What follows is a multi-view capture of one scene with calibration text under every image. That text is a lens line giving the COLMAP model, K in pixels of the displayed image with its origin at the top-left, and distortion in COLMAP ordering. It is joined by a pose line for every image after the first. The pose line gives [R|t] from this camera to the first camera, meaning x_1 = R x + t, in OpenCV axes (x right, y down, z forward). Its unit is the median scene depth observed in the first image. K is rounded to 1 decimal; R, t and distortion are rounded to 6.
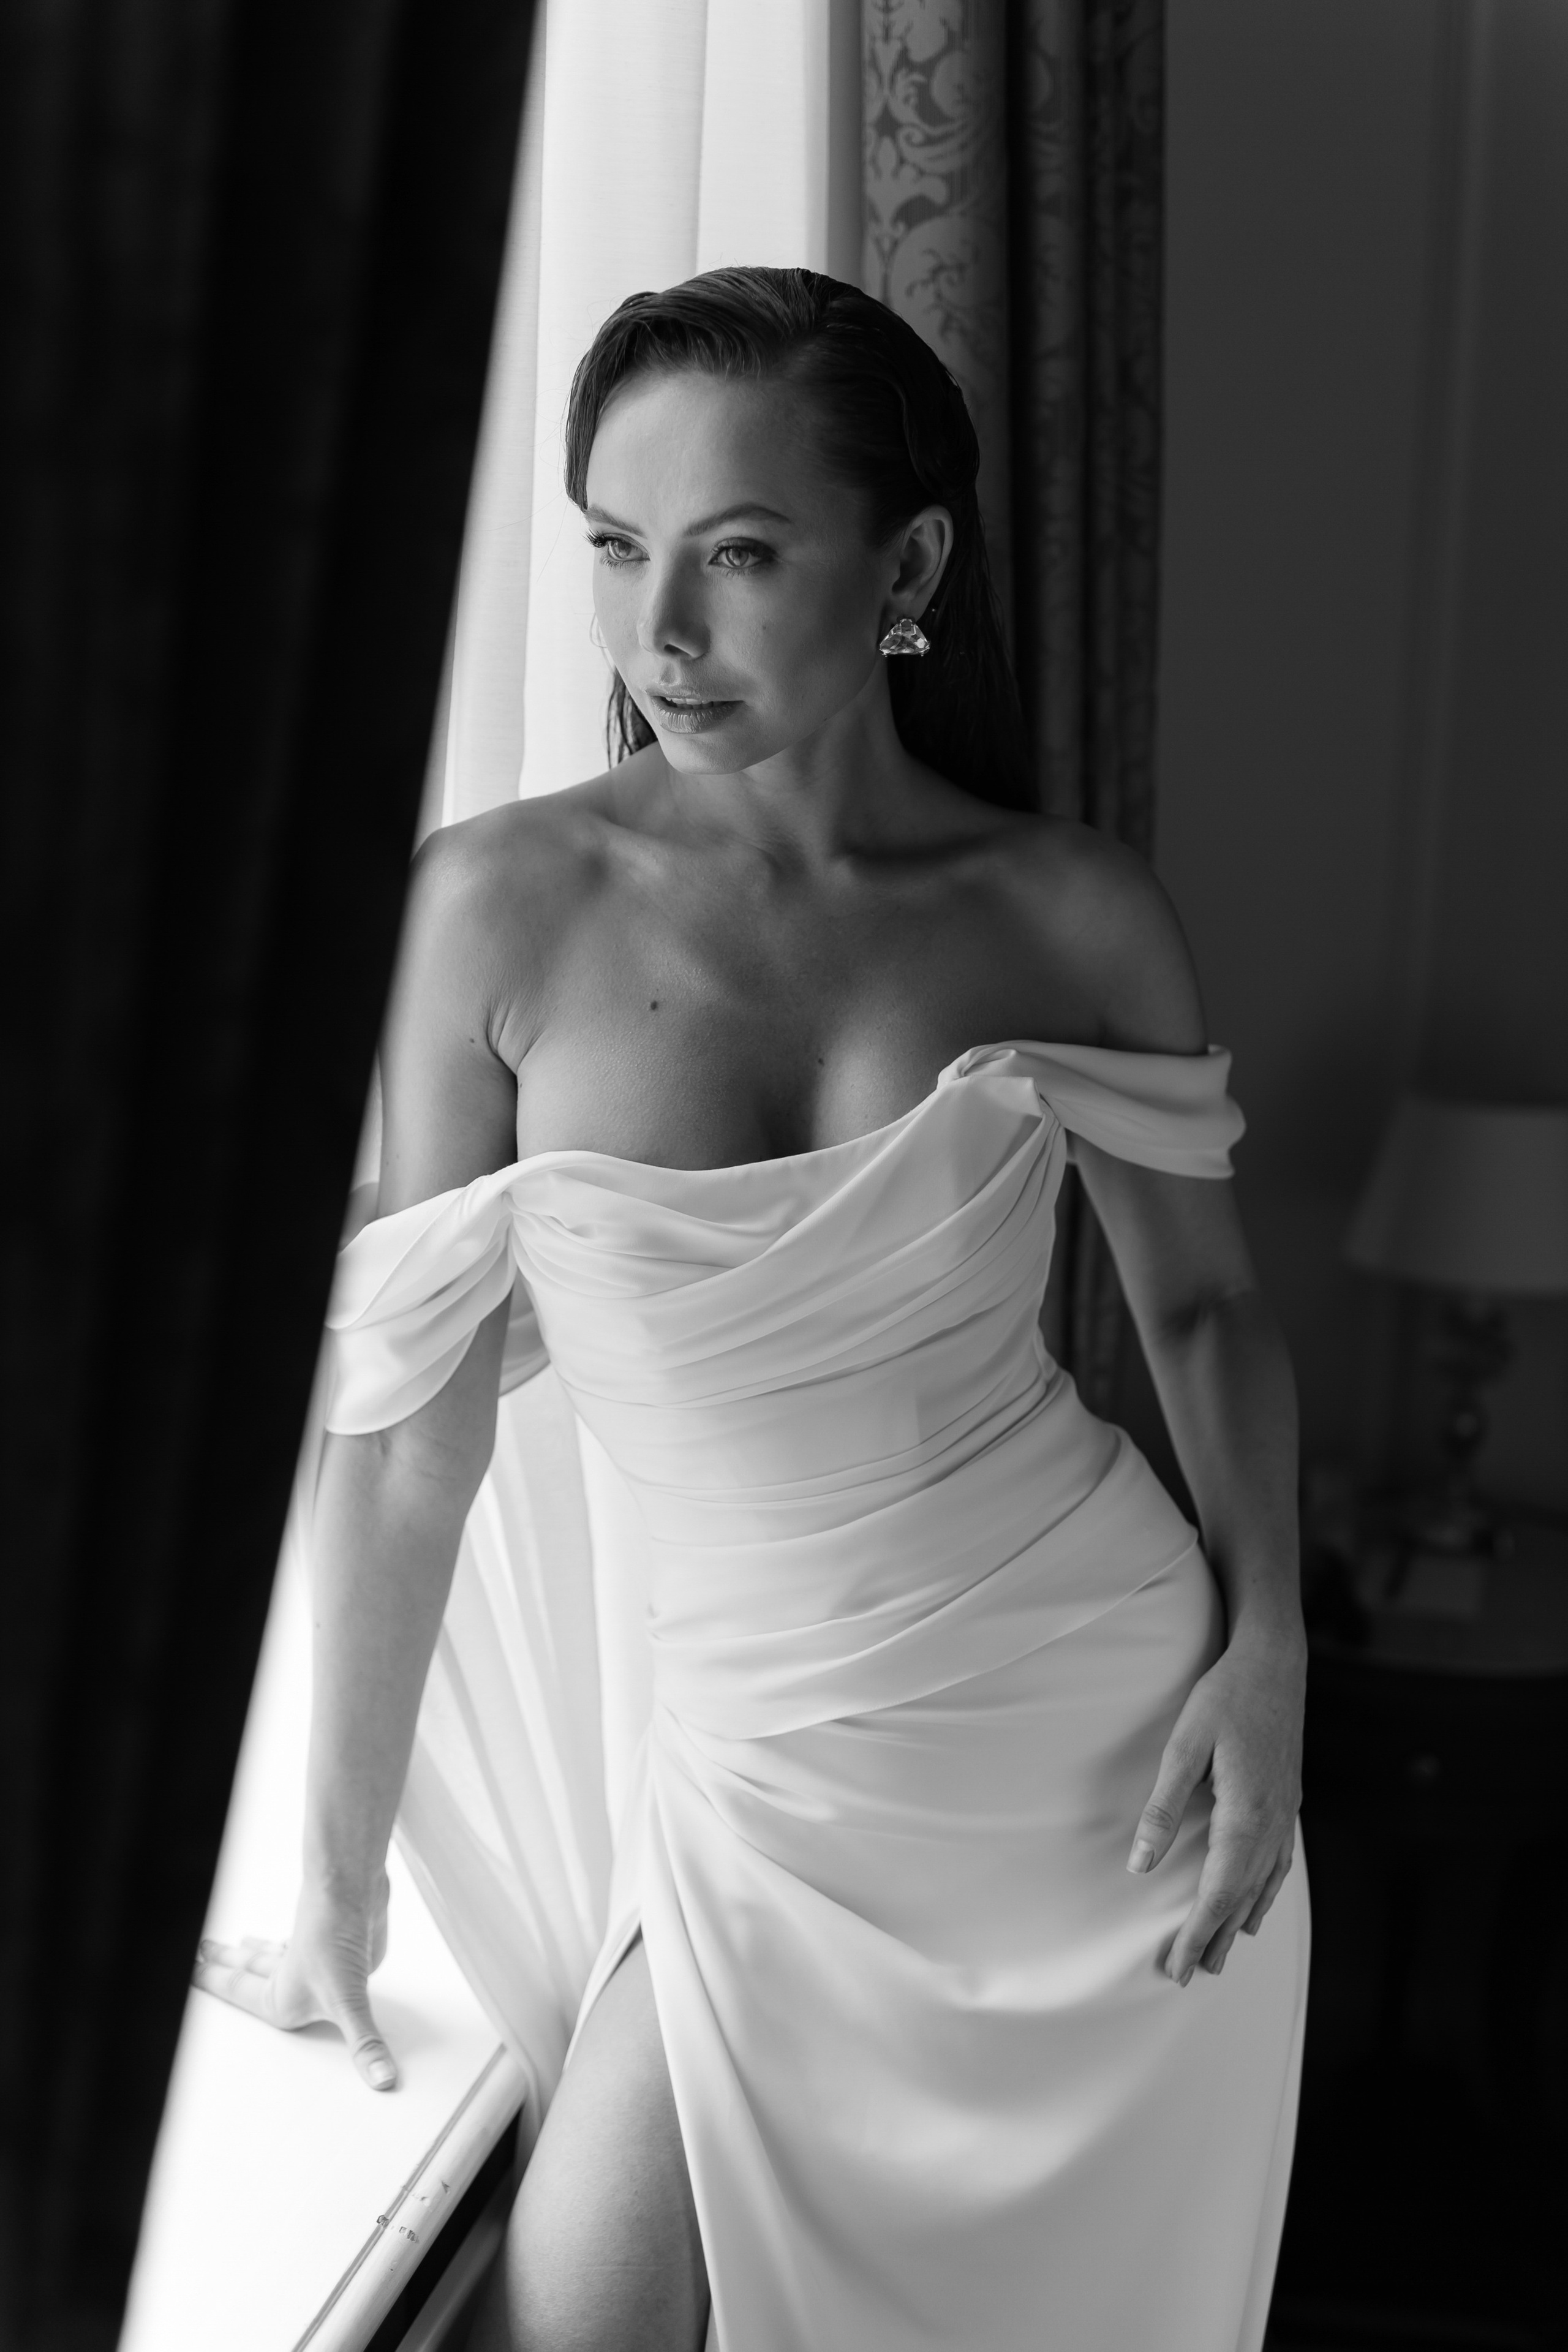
lens RADIAL K [[3446.4, 0, 784.0], [0, 3446.4, 1176.0], [0, 0, 1]] dist [-0.094342, -0.506900]
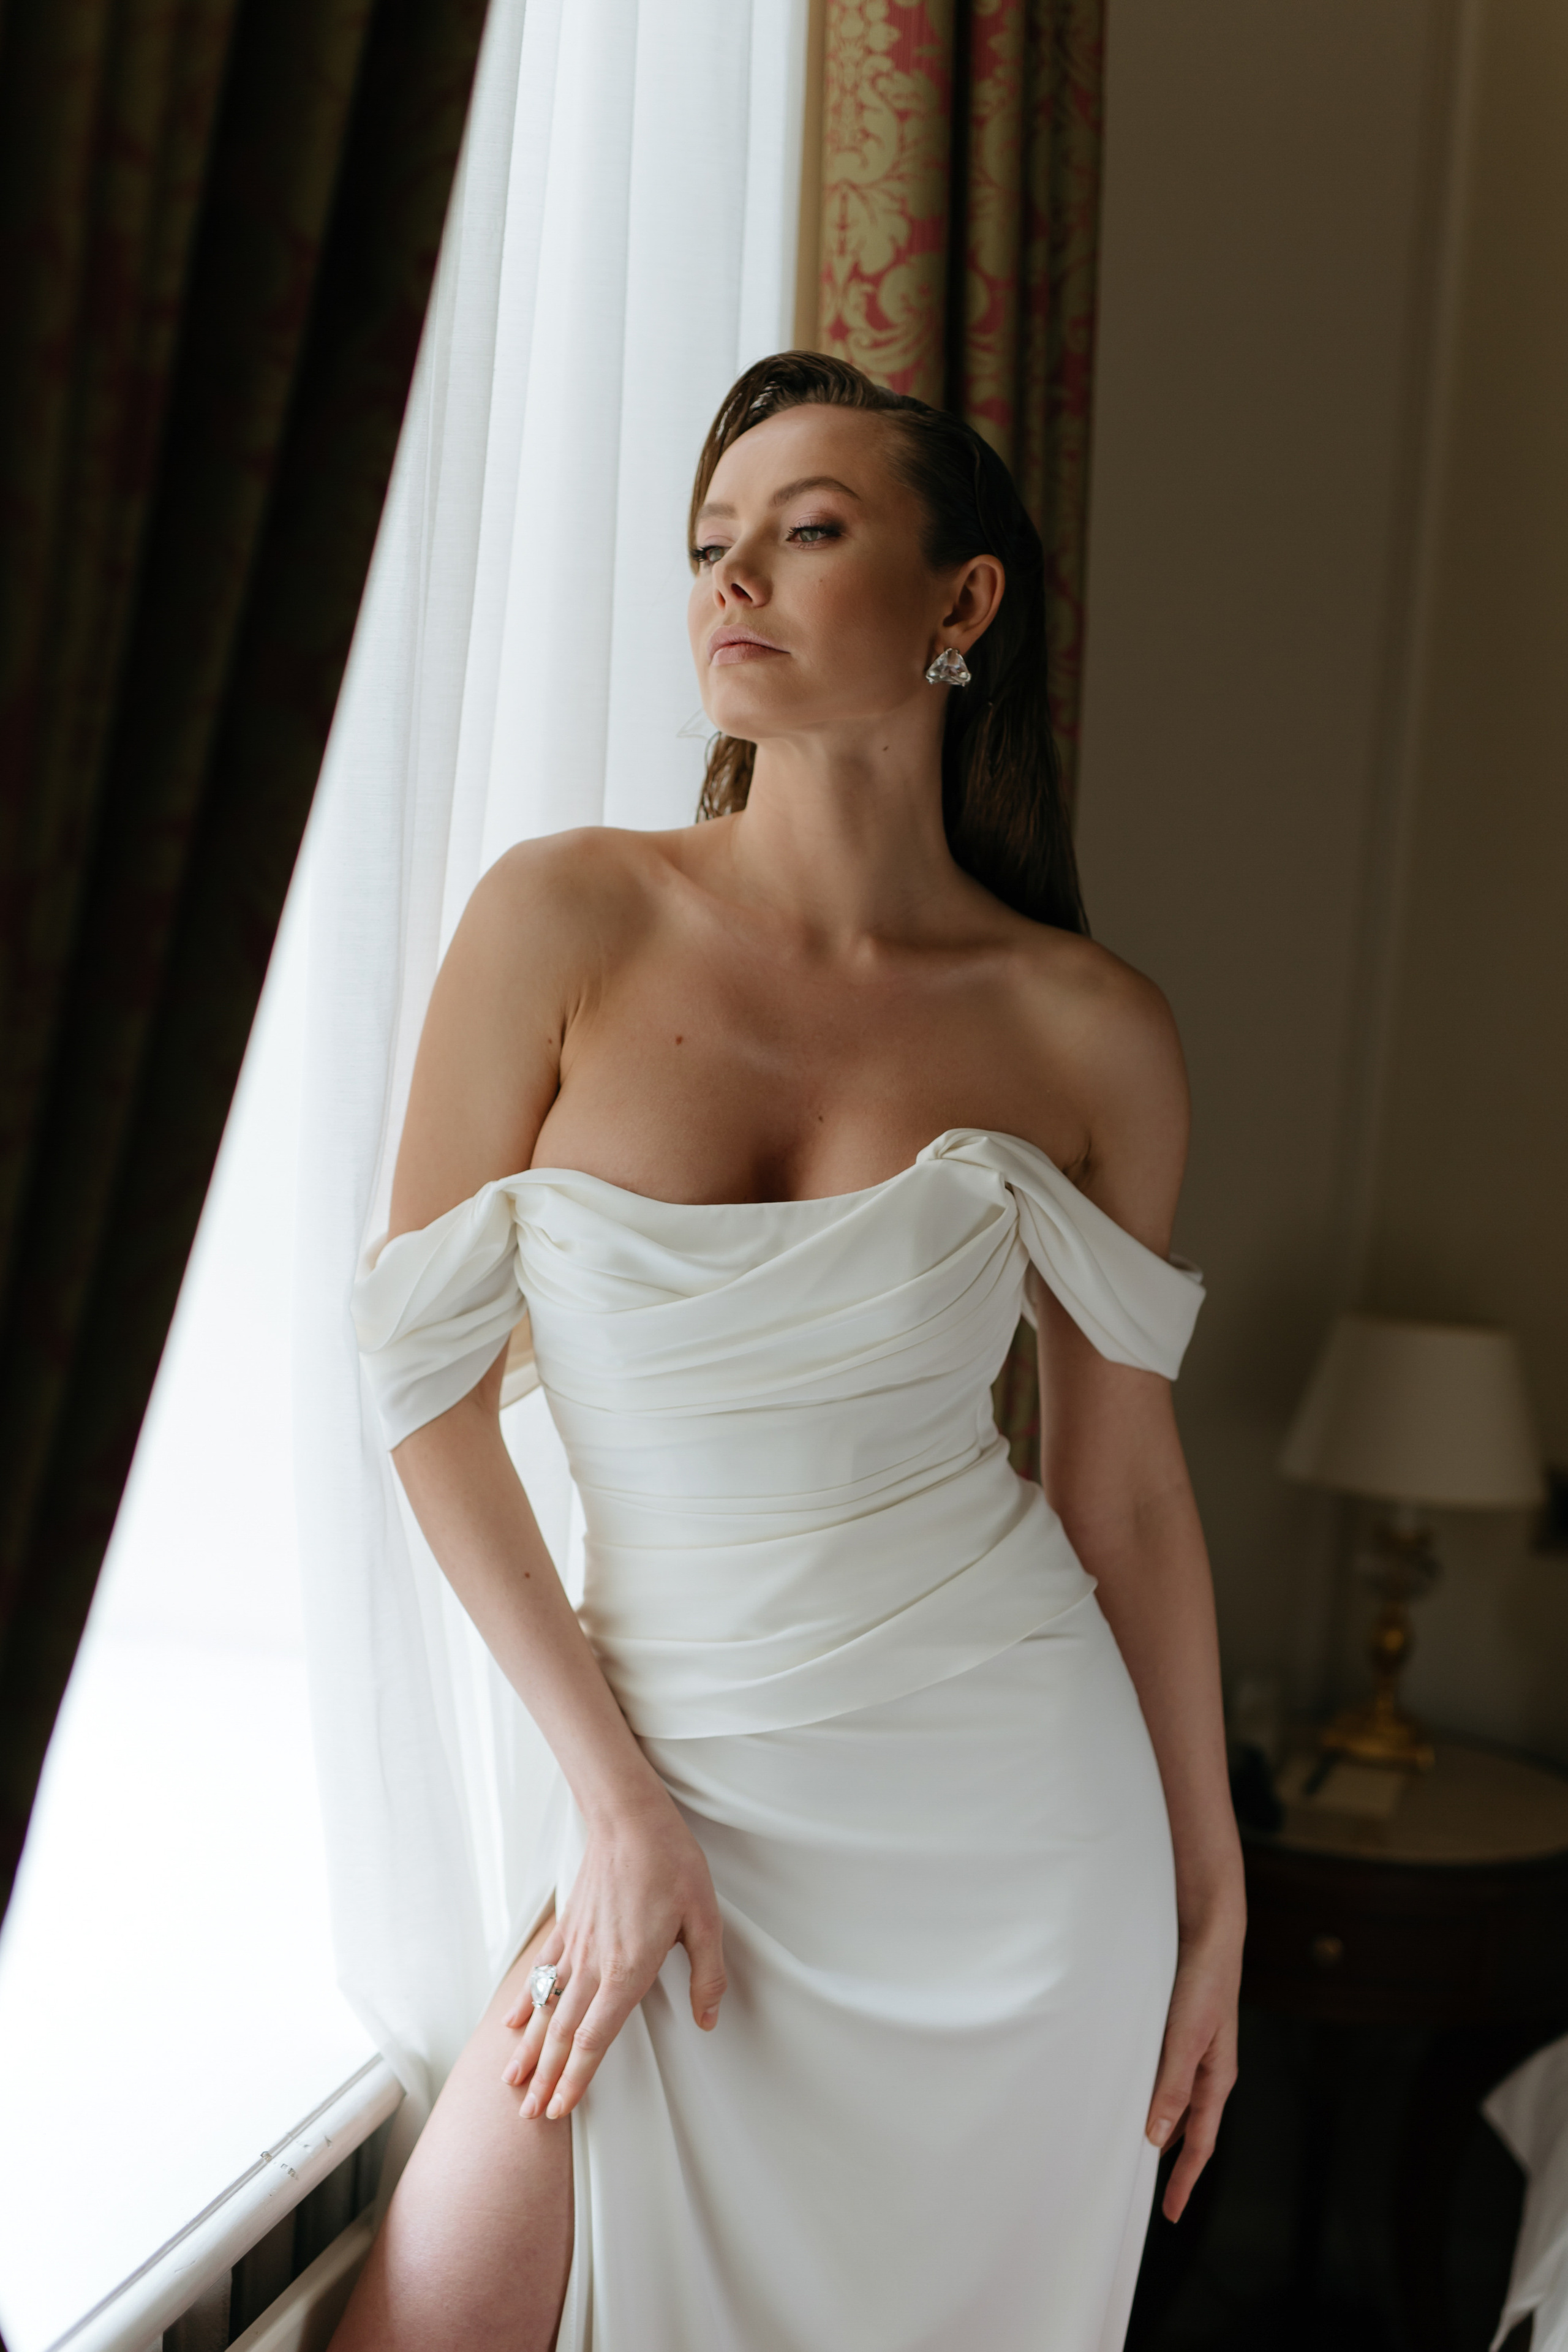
lens RADIAL K [[3651.9, 0, 791.6], [0, 3651.9, 1102.7], [0, 0, 1]] dist [-0.127384, -0.323925]
pose [[0.998867, 0.045109, -0.015150, 0.044407], [-0.046735, 0.989888, -0.133928, 0.105117], [0.008955, 0.134485, 0.990875, -0.154120]]
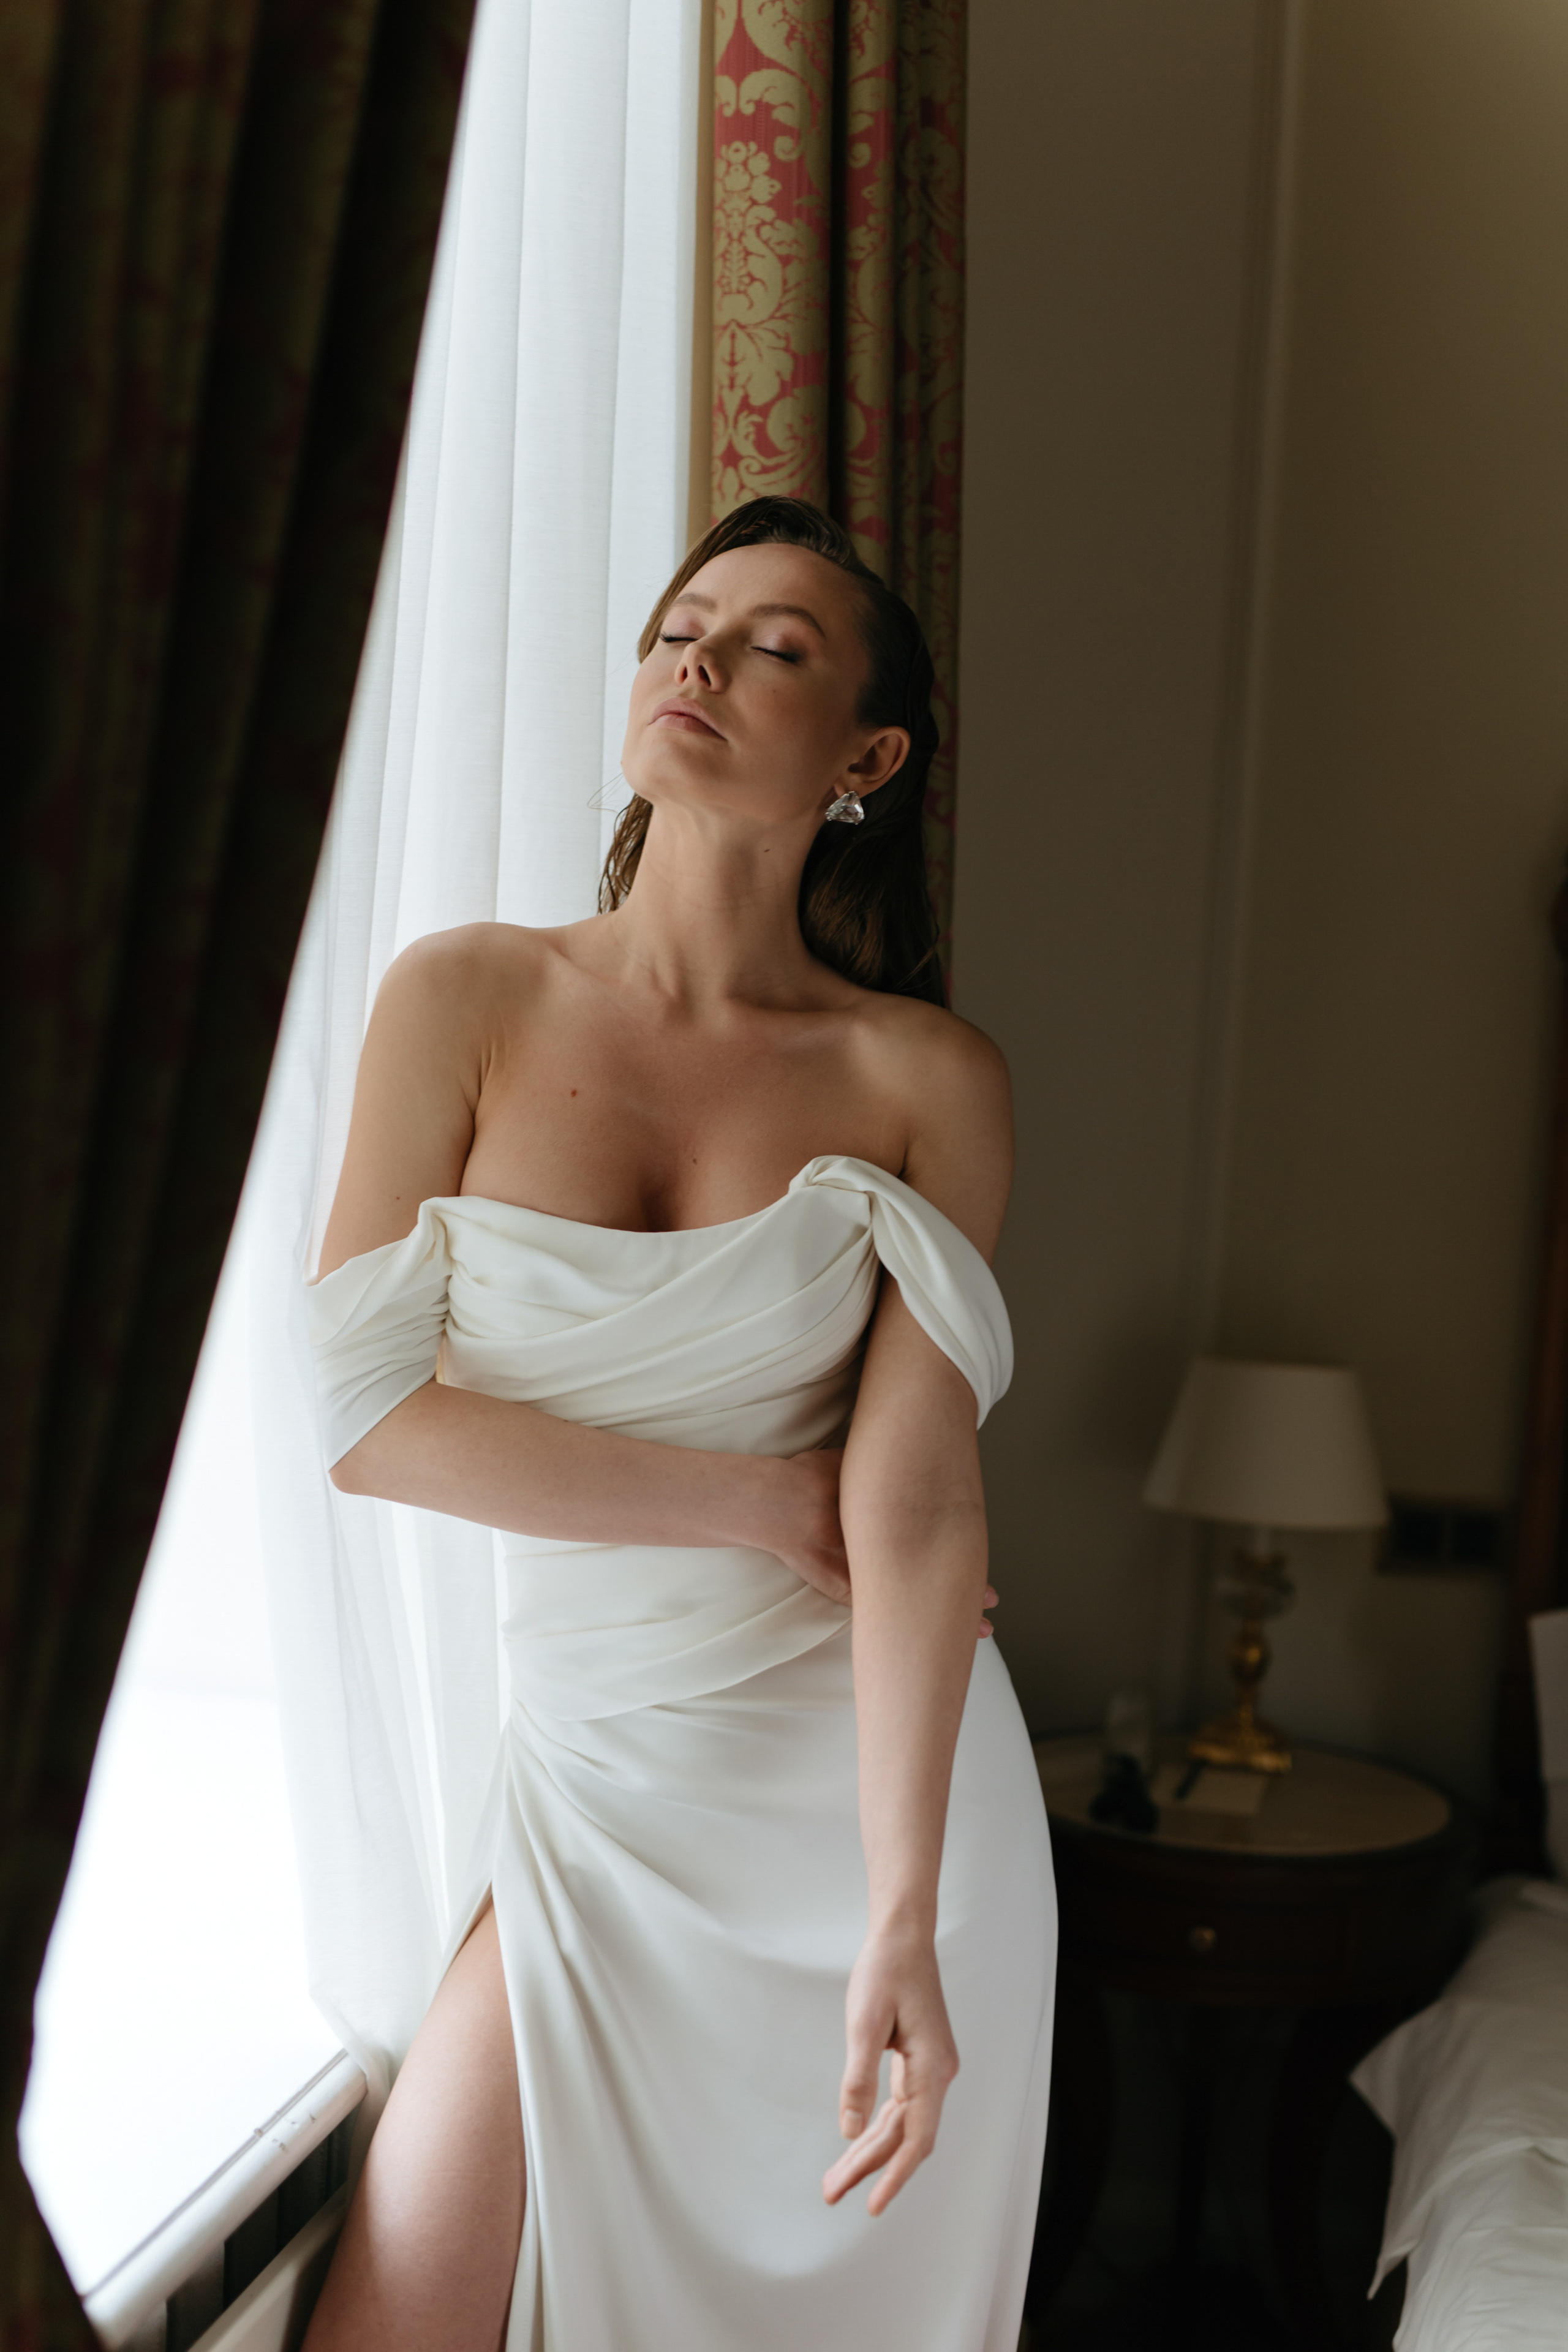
lens RADIAL K [[3446.4, 0, 784.0], [0, 3446.4, 1176.0], [0, 0, 1]] dist [-0.094342, -0.506900]
pose [[0.999453, 0.021307, 0.025281, 0.023799], [-0.017504, 0.989695, -0.142121, 0.124604], [-0.028049, 0.141600, 0.989526, -0.192172]]
